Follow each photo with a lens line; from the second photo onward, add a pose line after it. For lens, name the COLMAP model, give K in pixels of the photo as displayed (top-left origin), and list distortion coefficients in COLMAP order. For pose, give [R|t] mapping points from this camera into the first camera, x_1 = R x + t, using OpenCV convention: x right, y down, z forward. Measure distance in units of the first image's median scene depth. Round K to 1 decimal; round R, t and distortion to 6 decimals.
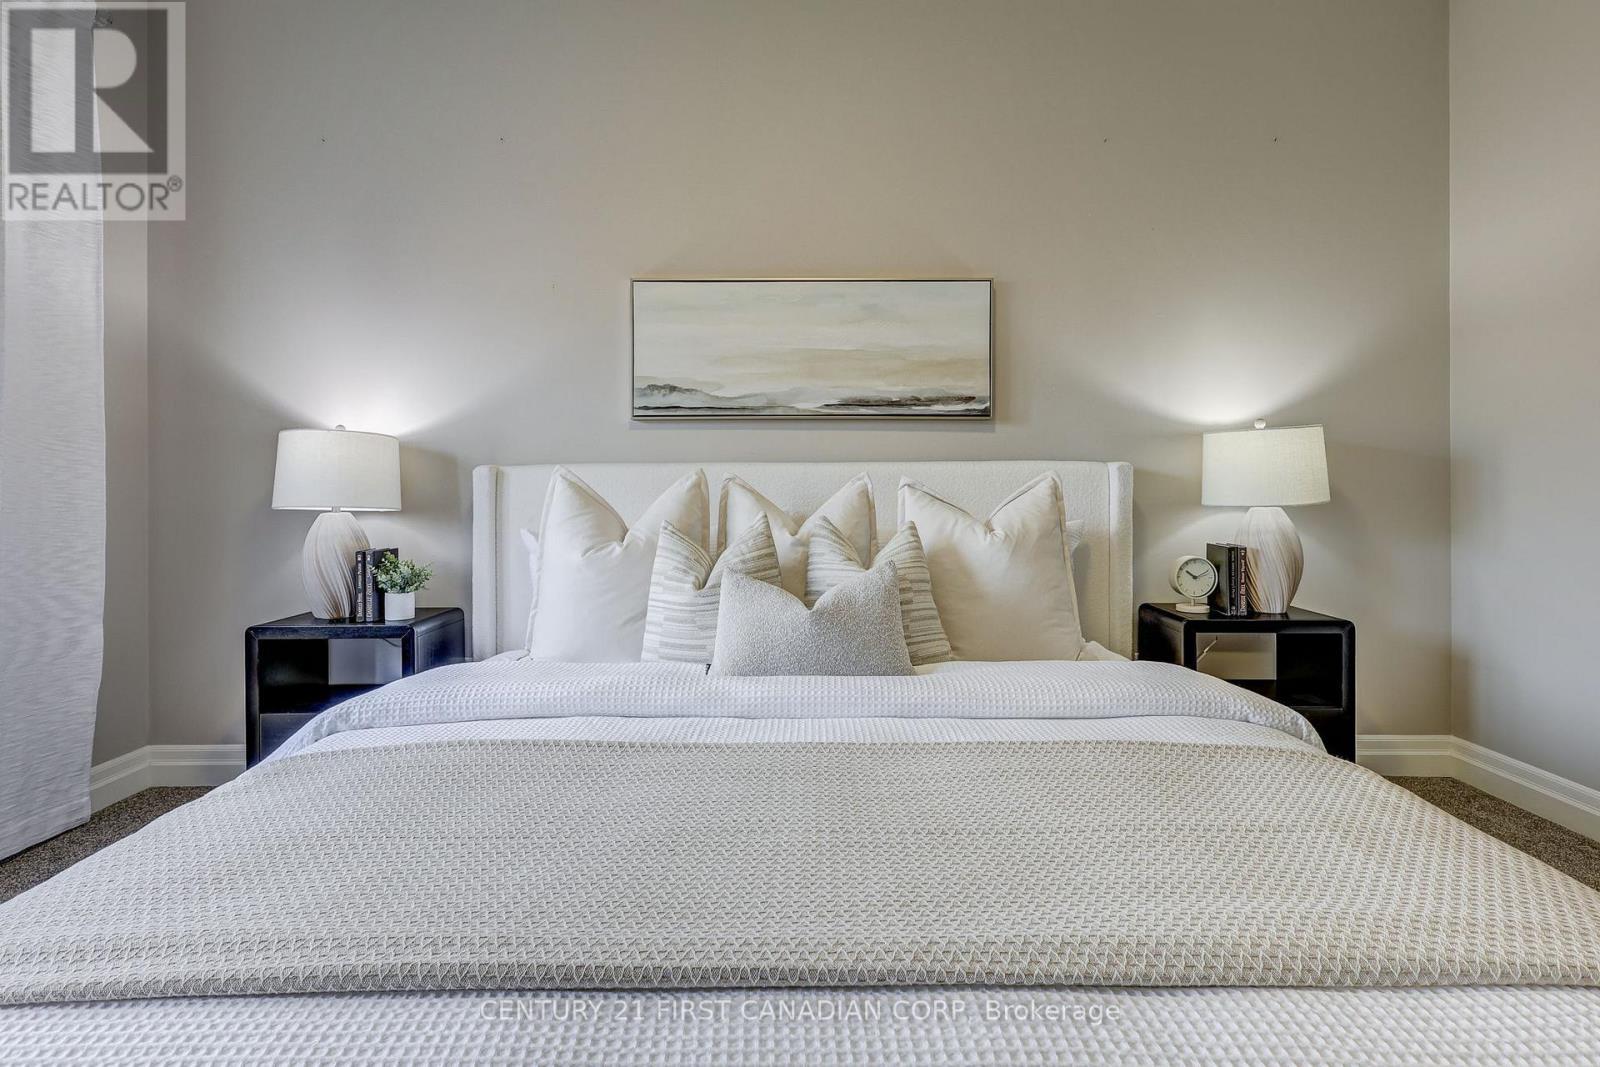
lens RADIAL K [[782.1, 0, 812.5], [0, 782.1, 485.2], [0, 0, 1]] dist [0.000998, 0.001008]
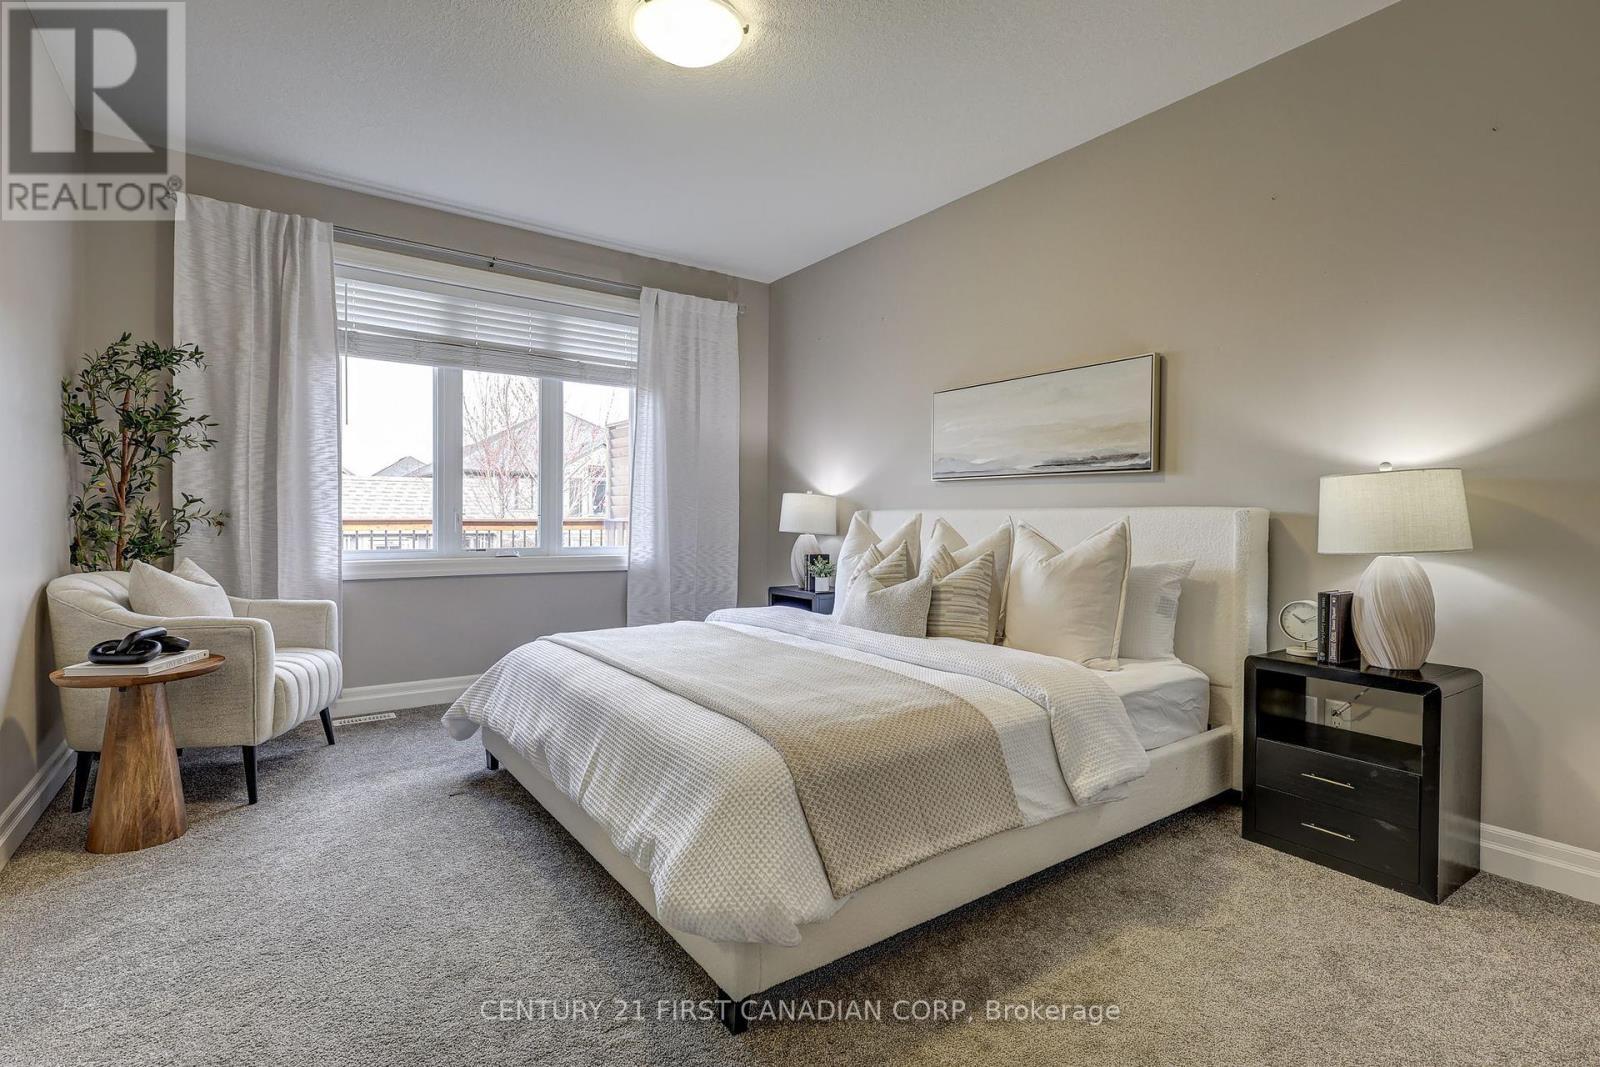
lens RADIAL K [[746.0, 0, 799.2], [0, 746.0, 526.6], [0, 0, 1]] dist [0.001670, 0.000864]
pose [[0.588859, 0.020401, -0.807978, 0.831971], [-0.006324, 0.999767, 0.020634, -0.020987], [0.808211, -0.007041, 0.588851, -0.101201]]
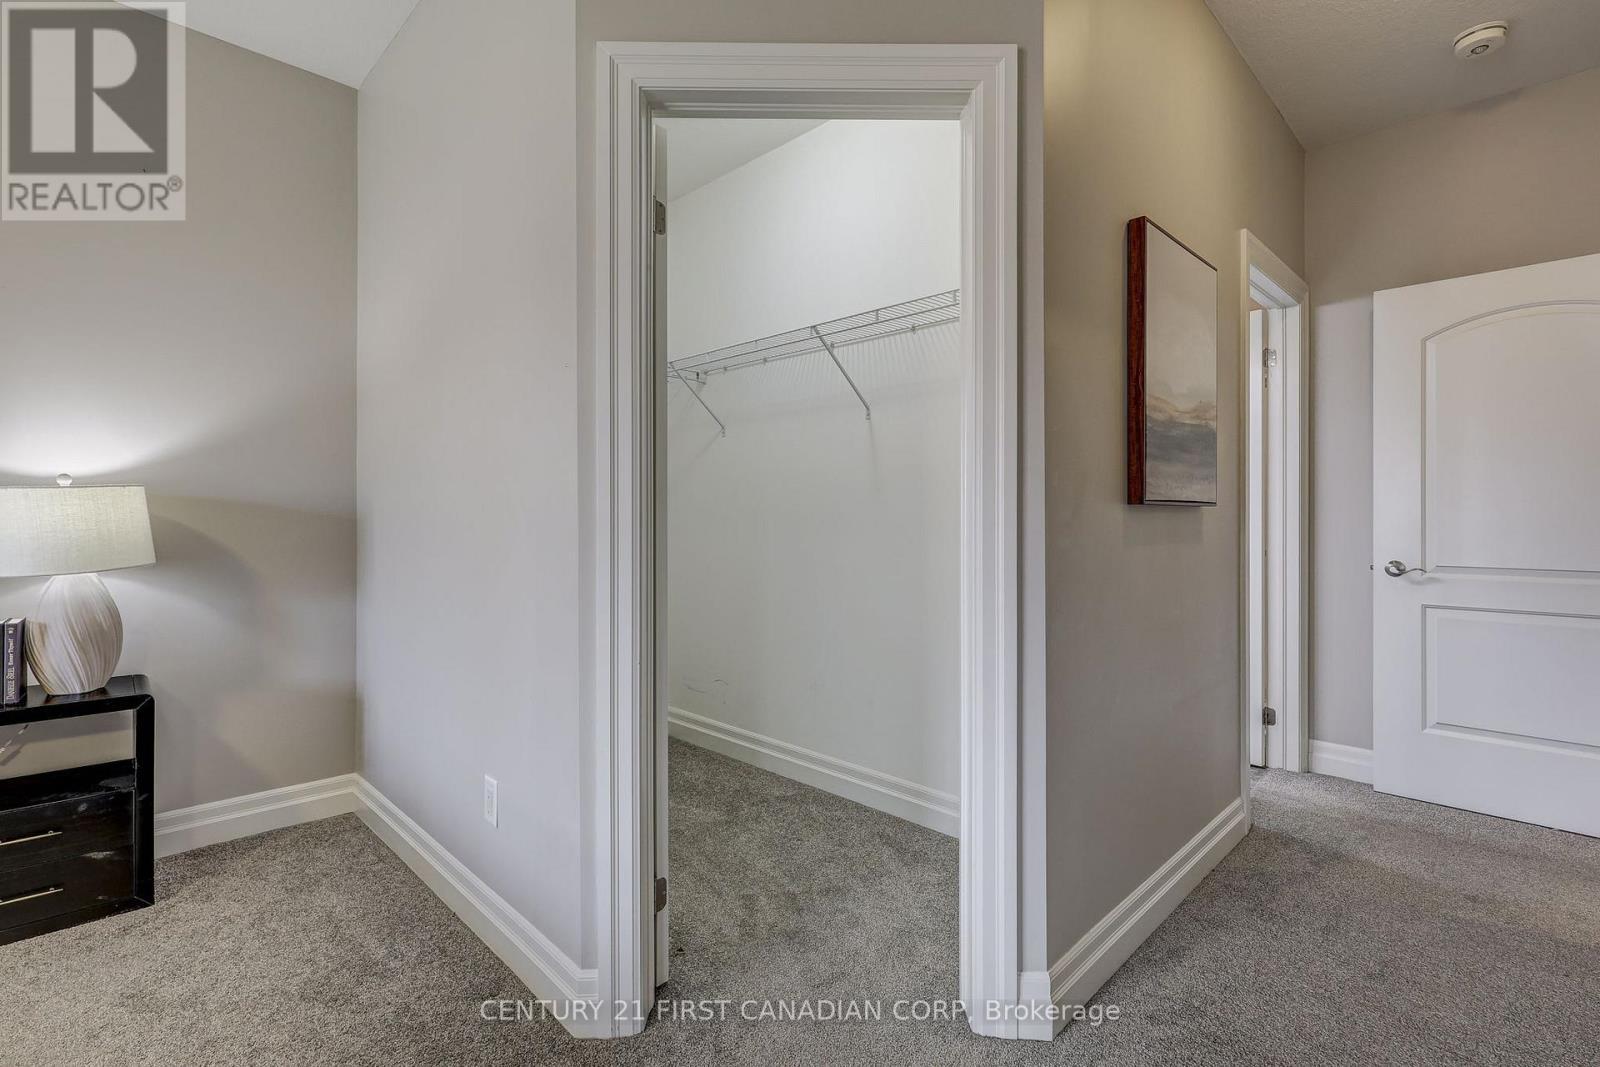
lens RADIAL K [[746.0, 0, 798.9], [0, 746.0, 518.5], [0, 0, 1]] dist [0.001670, 0.000864]
pose [[0.708448, 0.003821, 0.705752, 0.529353], [-0.008715, 0.999956, 0.003334, -0.043011], [-0.705709, -0.008513, 0.708451, -0.173113]]
